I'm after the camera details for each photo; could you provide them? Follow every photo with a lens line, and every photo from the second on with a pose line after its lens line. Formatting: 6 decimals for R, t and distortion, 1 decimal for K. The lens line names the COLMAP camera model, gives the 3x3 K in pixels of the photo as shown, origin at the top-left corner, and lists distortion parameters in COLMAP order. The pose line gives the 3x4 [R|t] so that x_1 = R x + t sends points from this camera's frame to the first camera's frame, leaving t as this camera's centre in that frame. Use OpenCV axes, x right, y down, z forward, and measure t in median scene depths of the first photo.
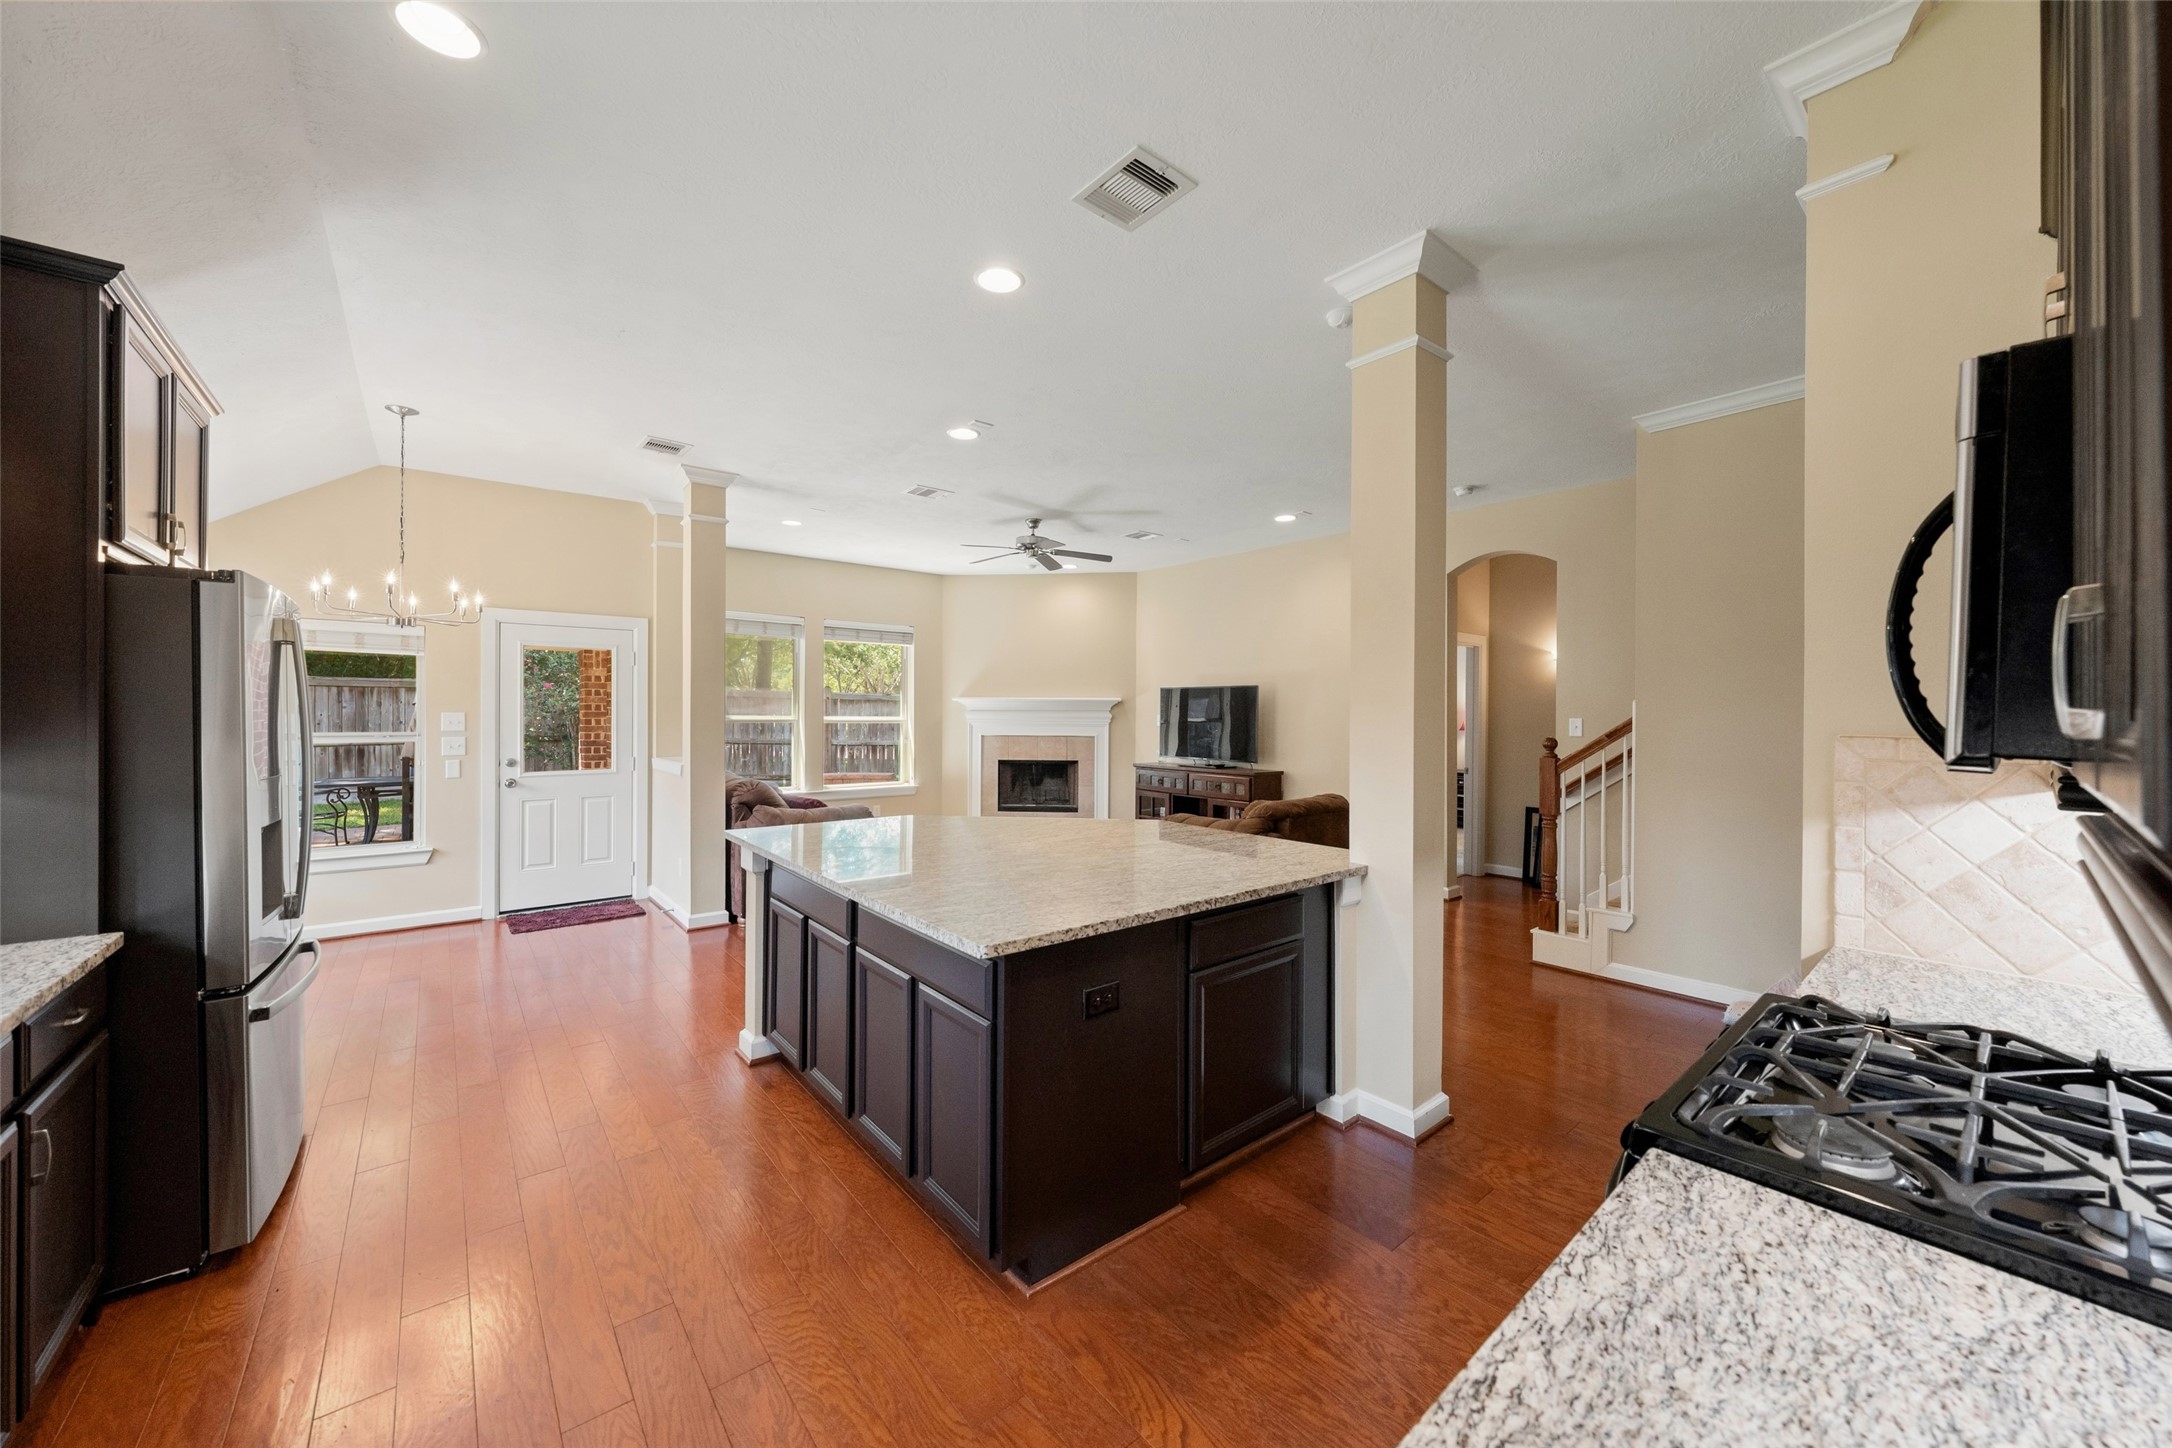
lens RADIAL K [[791.9, 0, 1088.8], [0, 791.9, 716.4], [0, 0, 1]] dist [0.001279, -0.000357]
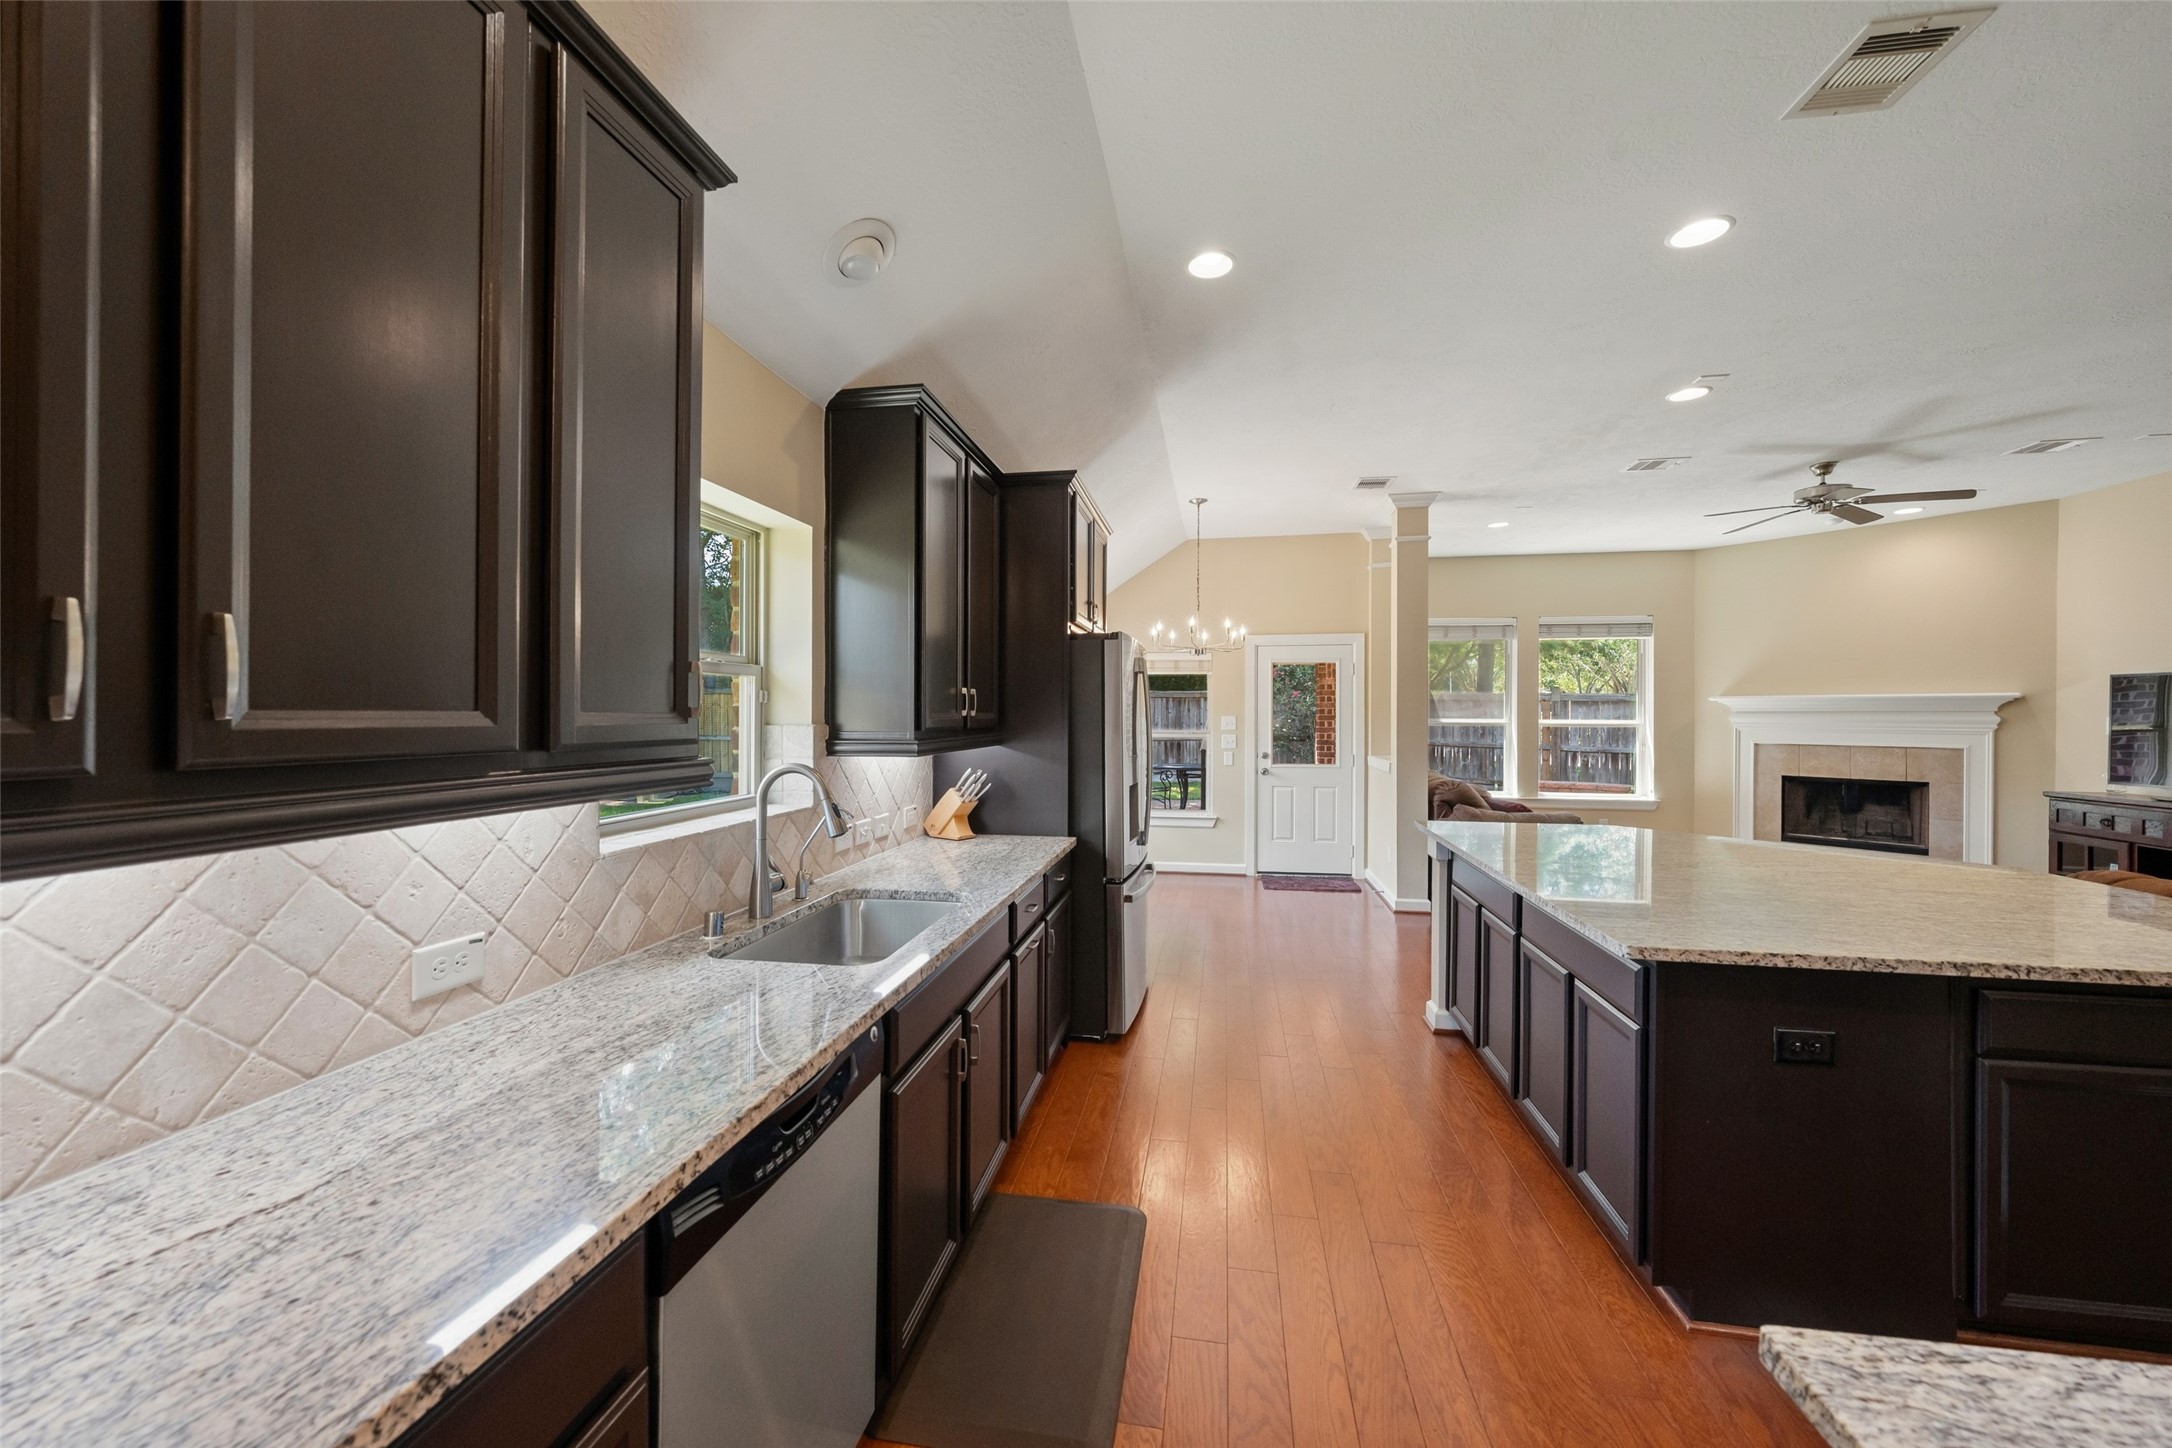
lens RADIAL K [[791.9, 0, 1079.5], [0, 791.9, 713.6], [0, 0, 1]] dist [0.001279, -0.000357]
pose [[0.645719, -0.004604, -0.763561, 0.078843], [-0.001132, 0.999975, -0.006986, 0.000739], [0.763575, 0.005375, 0.645697, -0.076564]]
